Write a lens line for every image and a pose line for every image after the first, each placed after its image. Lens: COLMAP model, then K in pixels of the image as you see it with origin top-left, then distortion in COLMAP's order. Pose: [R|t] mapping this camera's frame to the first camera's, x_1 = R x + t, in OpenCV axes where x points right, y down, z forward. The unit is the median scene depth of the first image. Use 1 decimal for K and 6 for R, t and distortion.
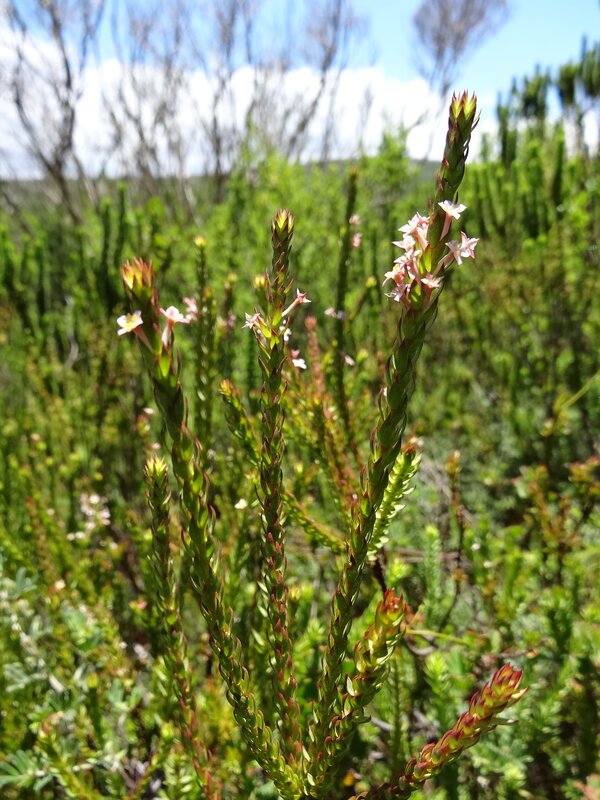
lens RADIAL K [[612.8, 0, 300.0], [0, 612.8, 400.0], [0, 0, 1]] dist [0.007857, 0.005865]
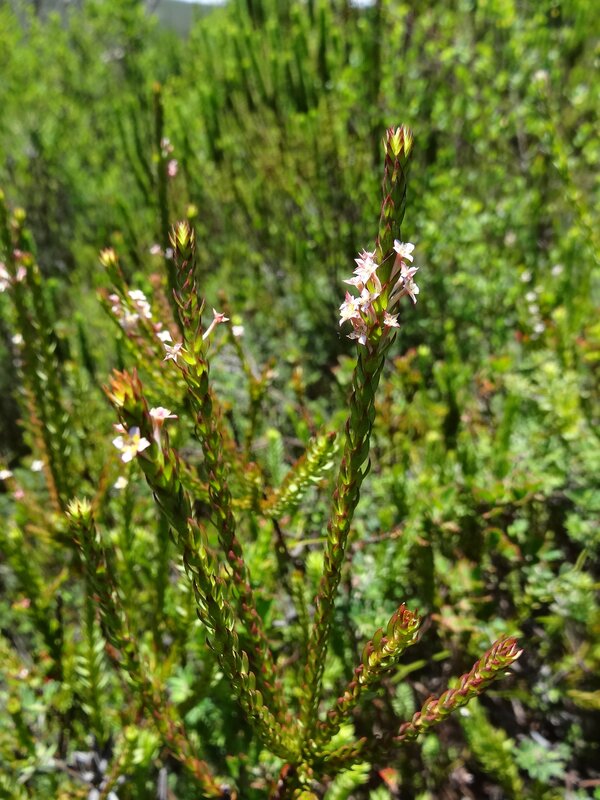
lens RADIAL K [[621.9, 0, 296.0], [0, 621.9, 392.6], [0, 0, 1]] dist [0.005919, 0.003490]
pose [[0.914196, -0.214844, 0.343640, -0.074467], [0.133181, 0.960091, 0.245945, -0.083843], [-0.382765, -0.179076, 0.906324, 0.019558]]
